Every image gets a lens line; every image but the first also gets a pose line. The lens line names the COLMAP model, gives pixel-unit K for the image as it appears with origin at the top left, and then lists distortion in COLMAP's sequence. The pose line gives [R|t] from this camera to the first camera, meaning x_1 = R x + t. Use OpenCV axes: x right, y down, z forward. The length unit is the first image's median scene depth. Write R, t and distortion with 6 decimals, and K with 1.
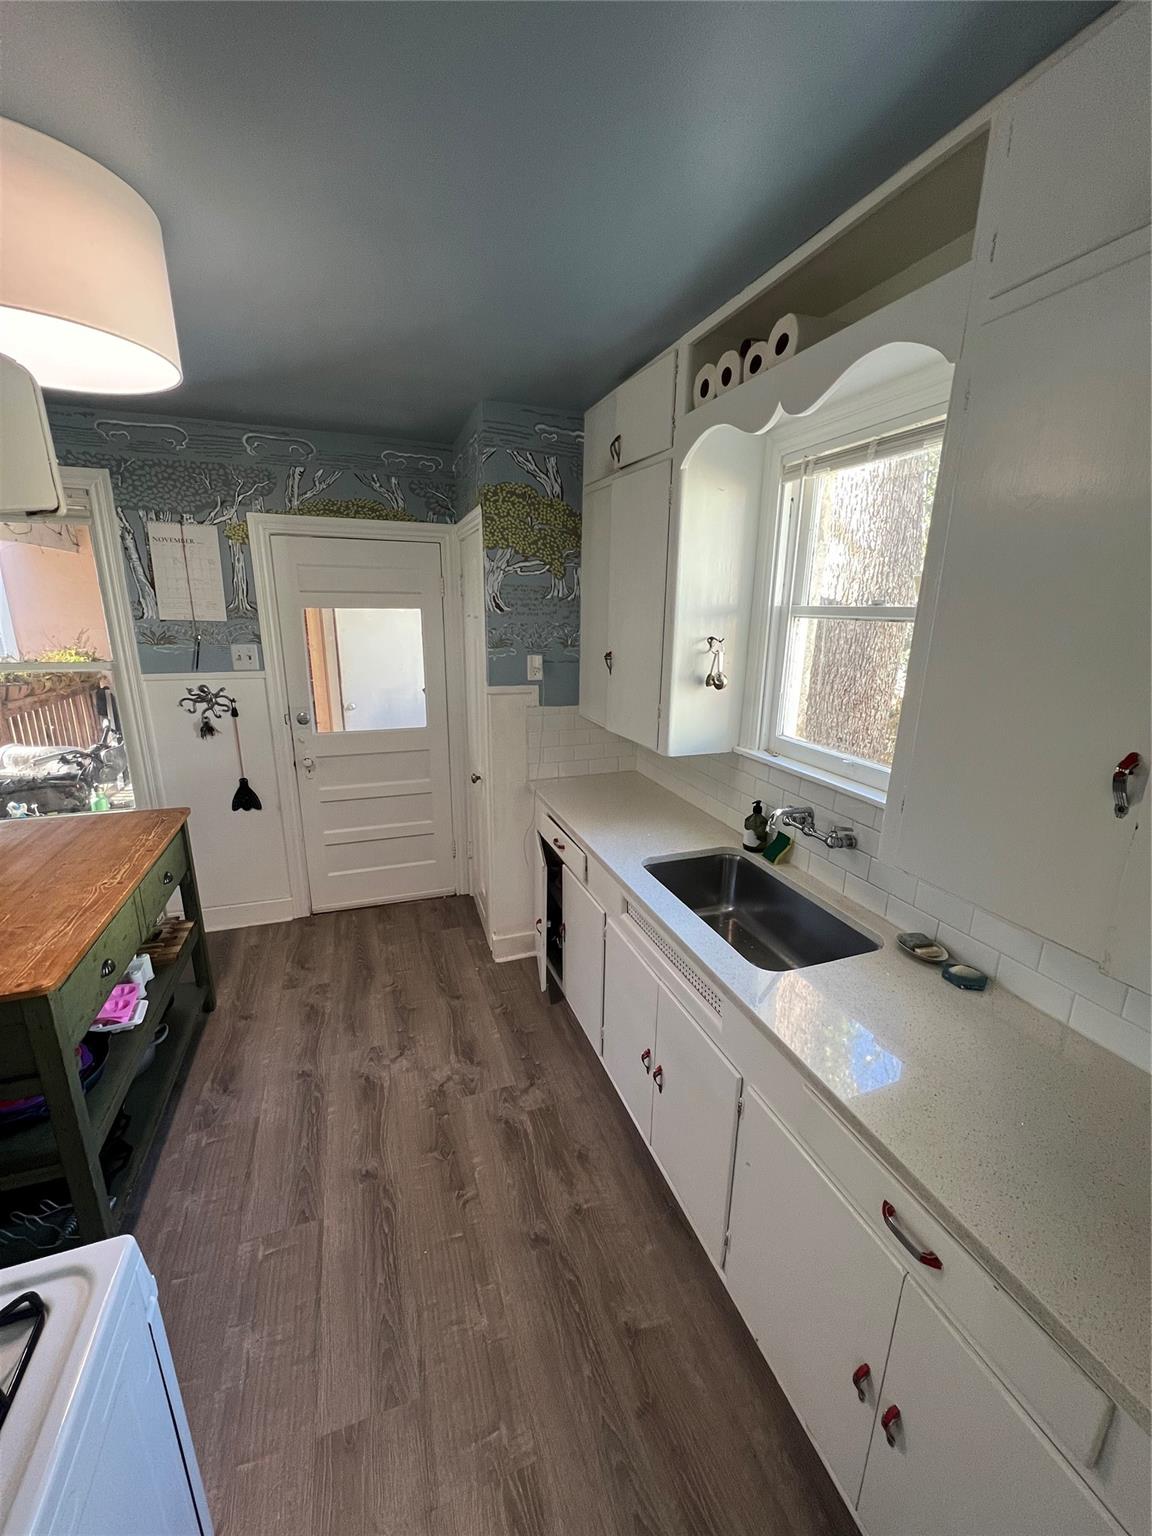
lens RADIAL K [[611.8, 0, 572.6], [0, 611.8, 769.1], [0, 0, 1]] dist [-0.000091, 0.000381]
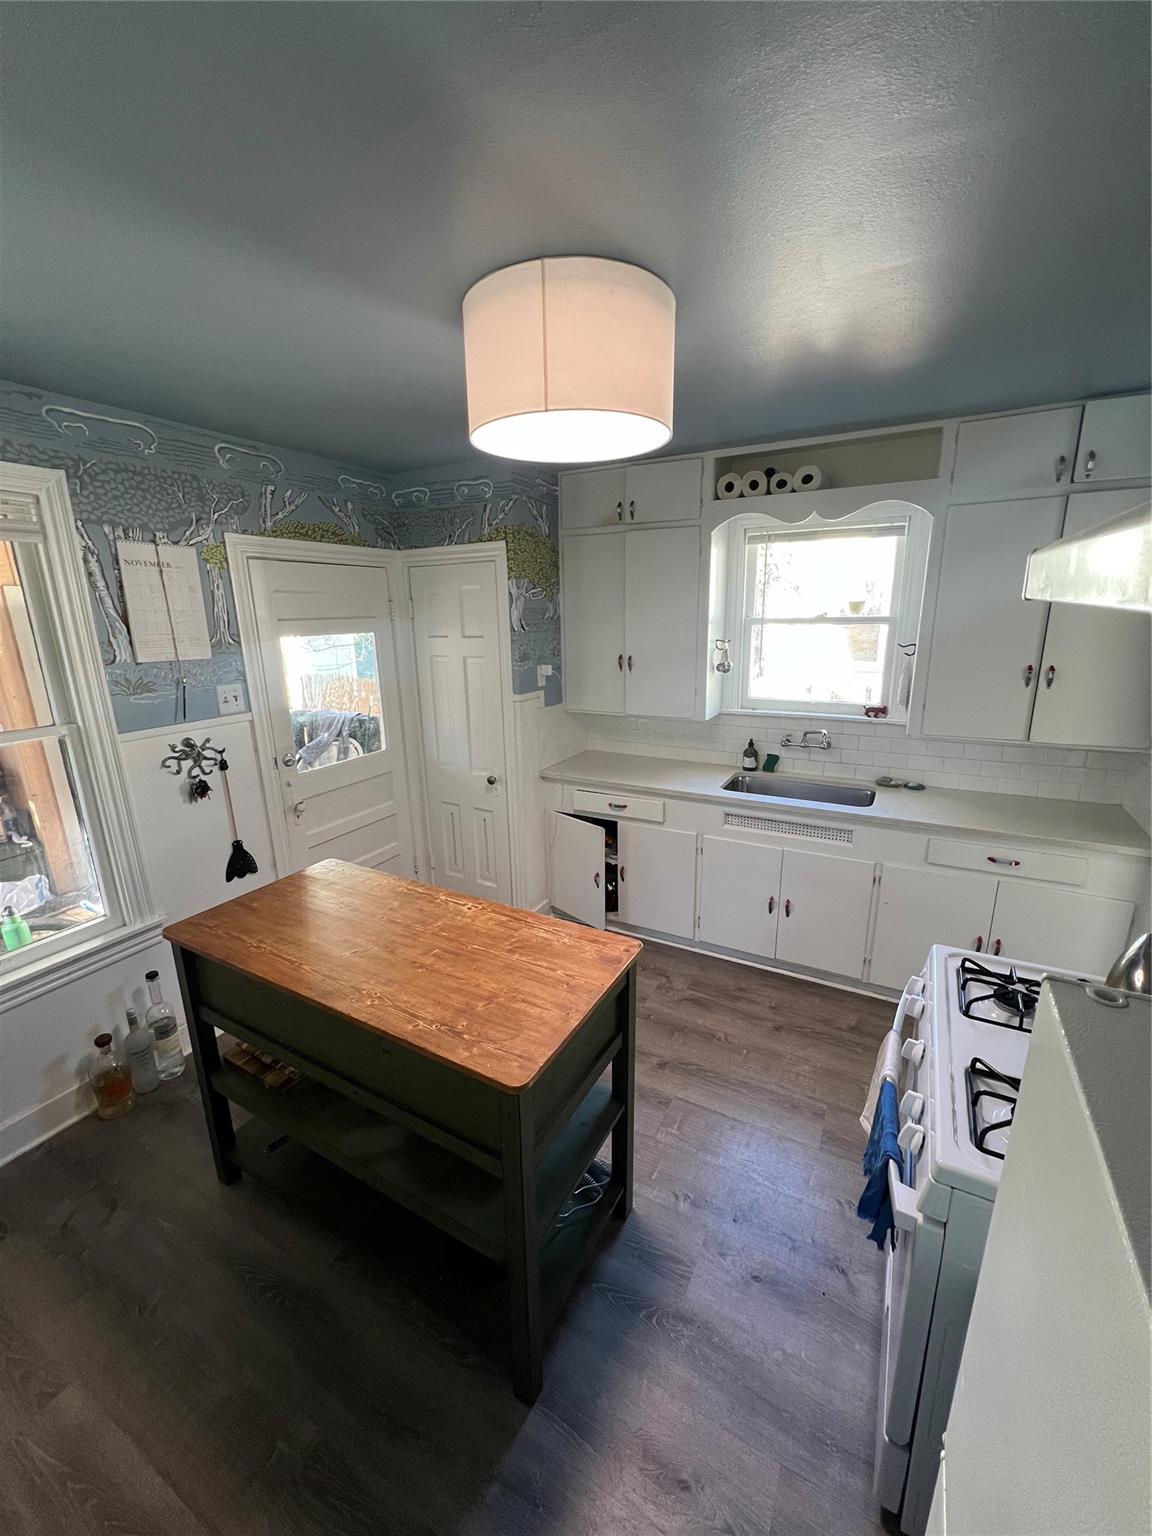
lens RADIAL K [[611.8, 0, 571.1], [0, 611.8, 769.0], [0, 0, 1]] dist [-0.000091, 0.000381]
pose [[0.749511, -0.193405, 0.633109, -0.860138], [0.199872, 0.977852, 0.062098, -0.051427], [-0.631098, 0.079998, 0.771567, 0.049701]]
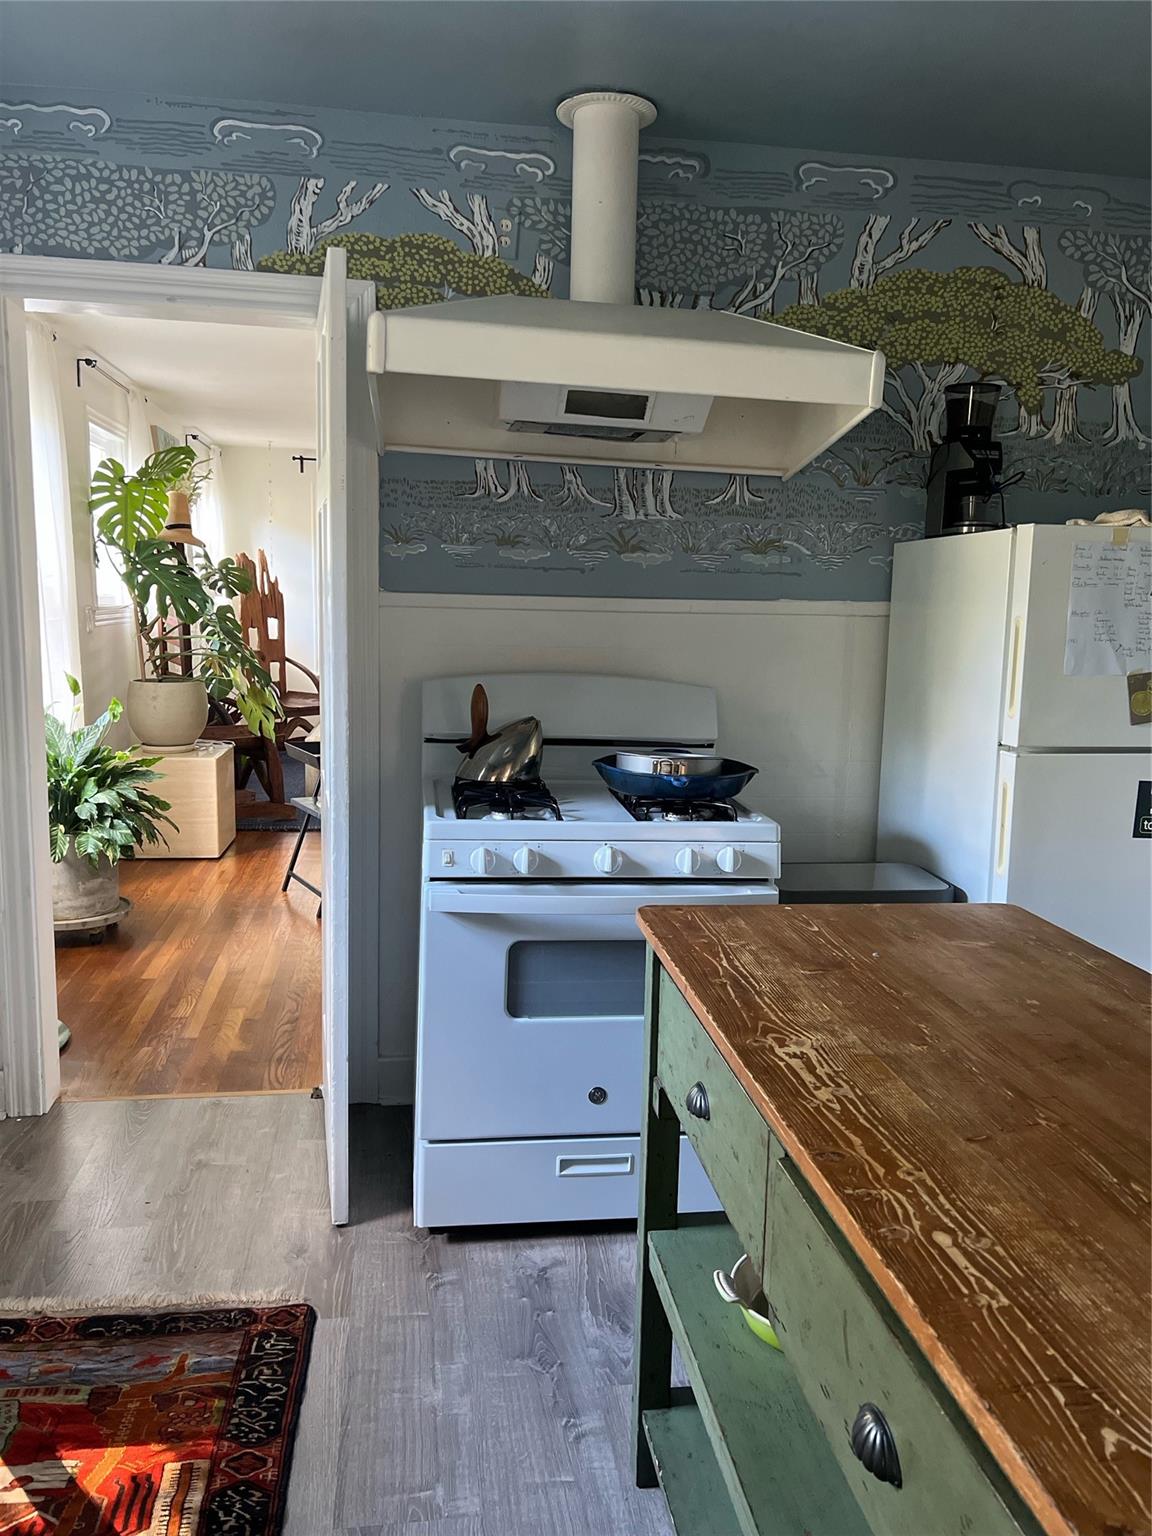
lens RADIAL K [[1167.1, 0, 591.4], [0, 1167.1, 793.4], [0, 0, 1]] dist [0.033625, -0.037852]
pose [[-0.979781, -0.070371, 0.187289, -0.527106], [0.014498, 0.908670, 0.417263, -0.164395], [-0.199547, 0.411542, -0.889277, 1.089097]]
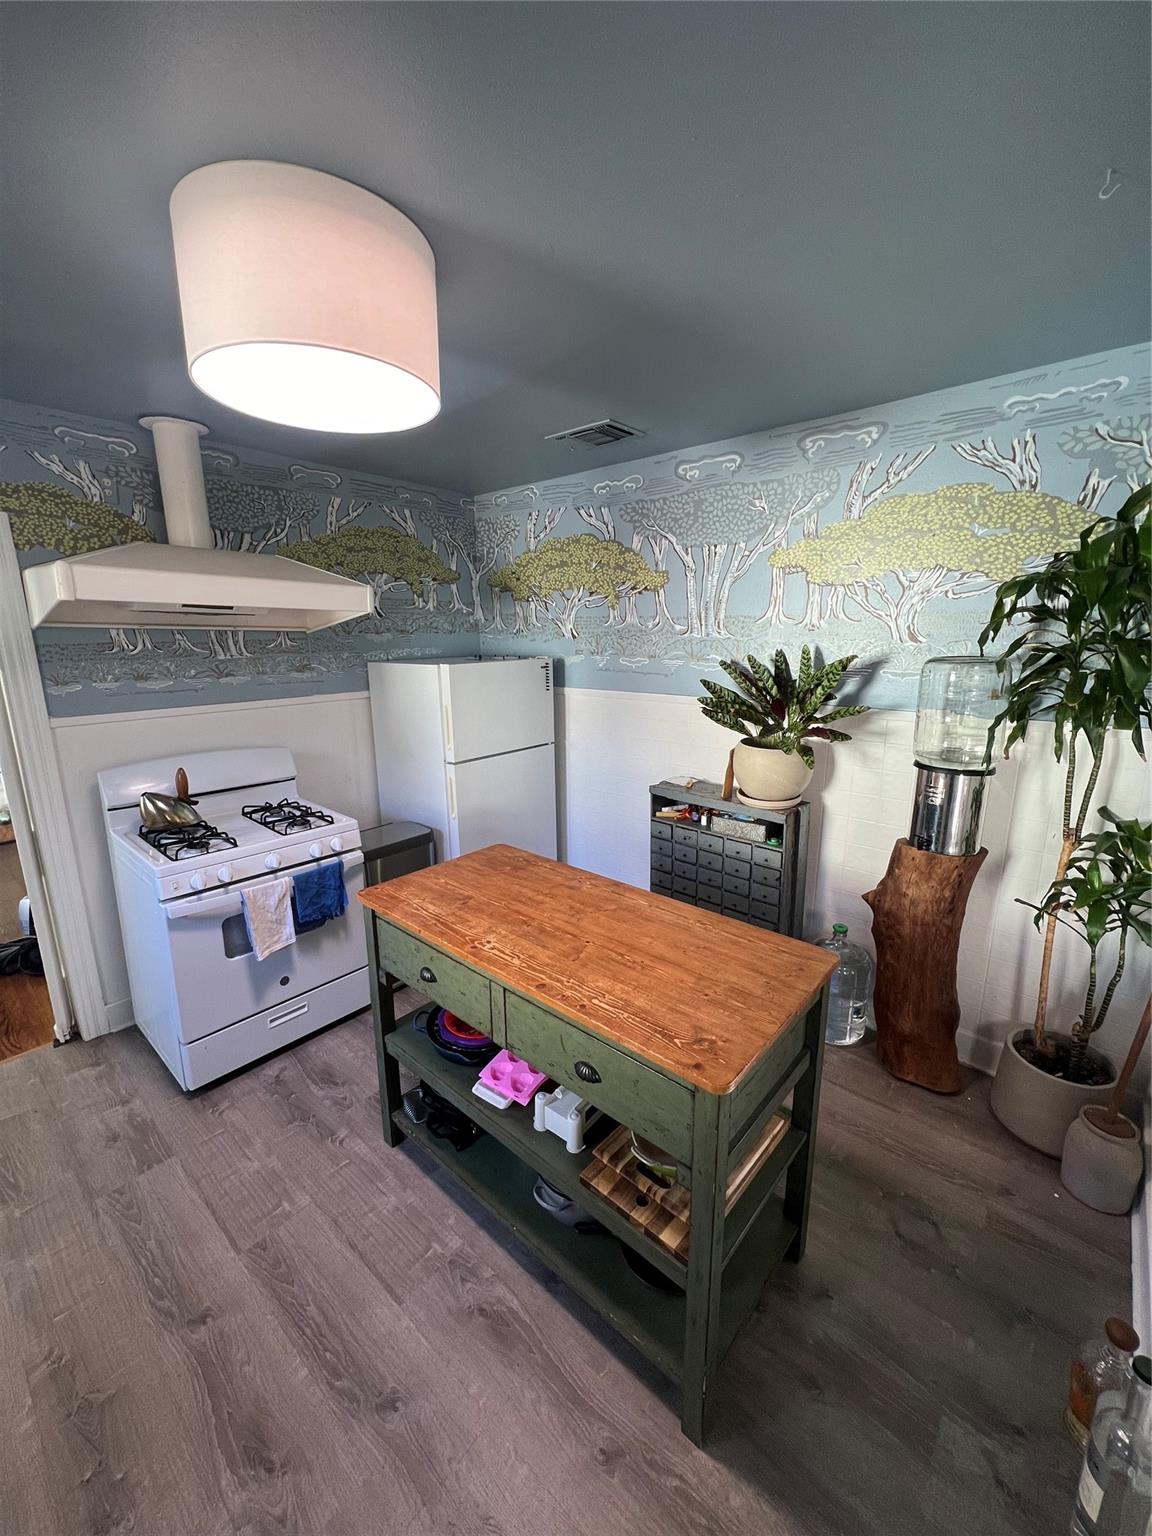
lens RADIAL K [[611.8, 0, 572.5], [0, 611.8, 770.2], [0, 0, 1]] dist [-0.000091, 0.000381]
pose [[-0.870041, 0.100926, -0.482537, -0.324278], [-0.136827, 0.890924, 0.433050, -0.297706], [0.473610, 0.442795, -0.761332, 1.115733]]
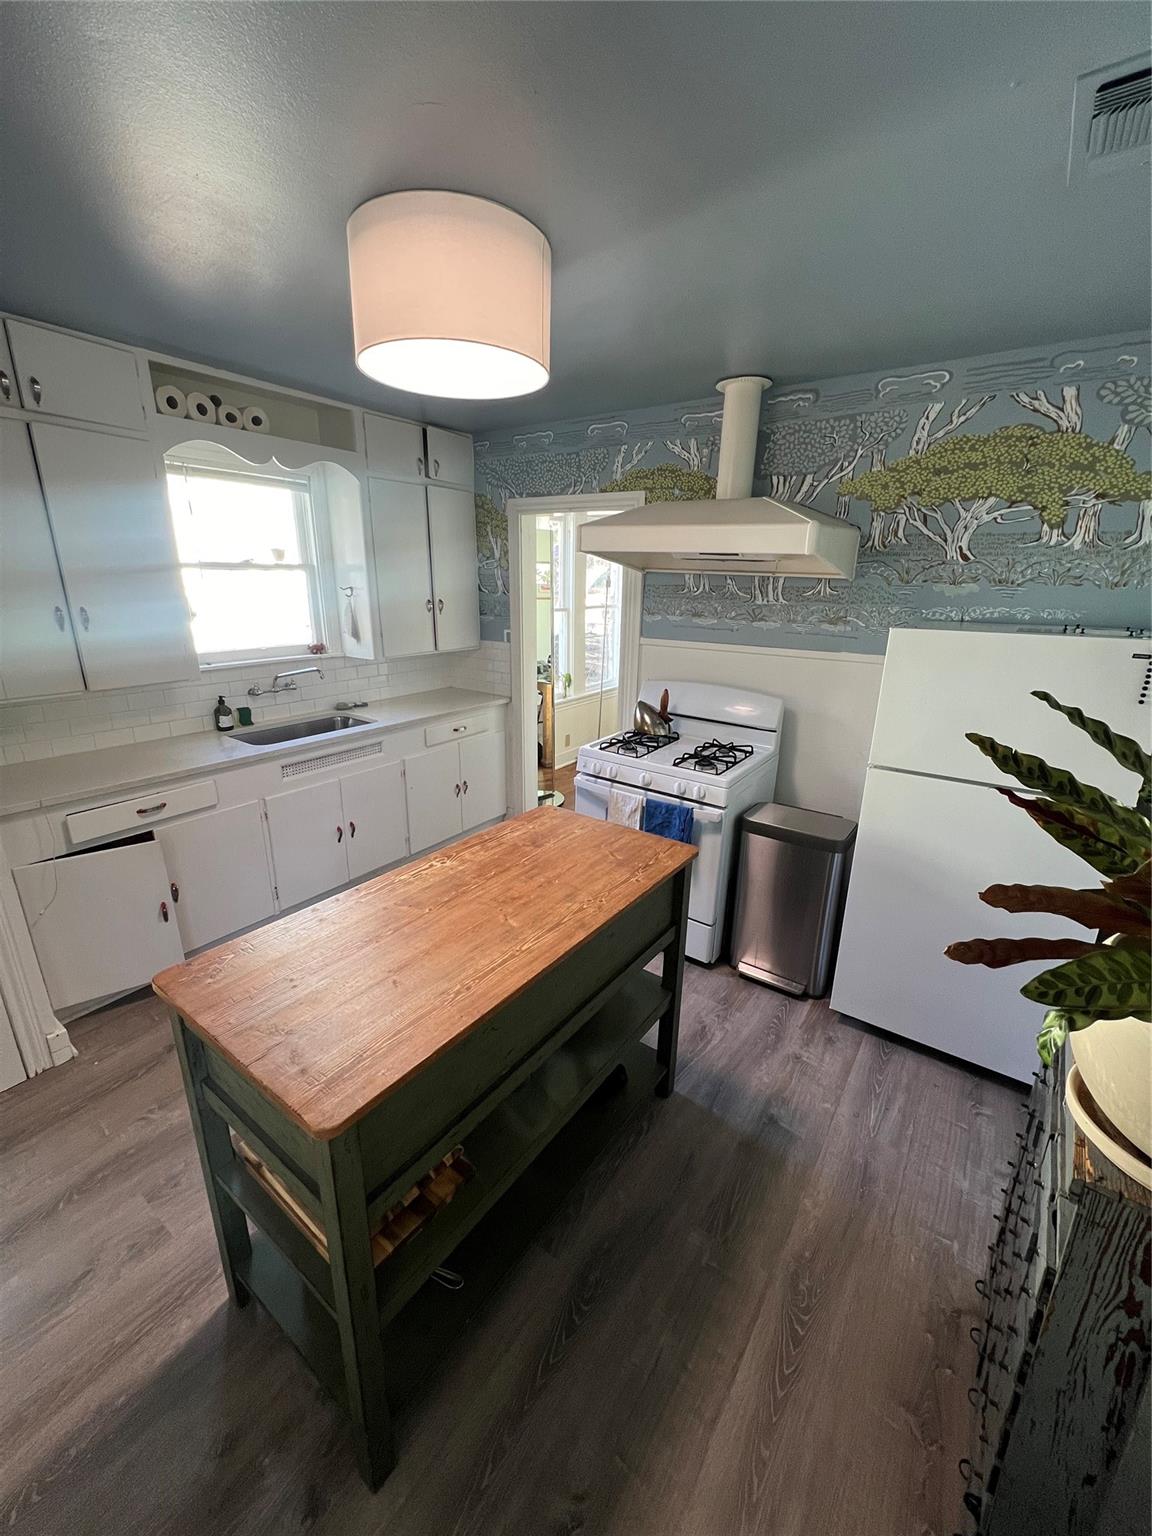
lens RADIAL K [[611.8, 0, 571.8], [0, 611.8, 768.8], [0, 0, 1]] dist [-0.000091, 0.000381]
pose [[-0.568690, -0.266969, 0.778022, -1.091279], [0.192616, 0.876344, 0.441498, -0.223637], [-0.799681, 0.400935, -0.446946, 0.832696]]
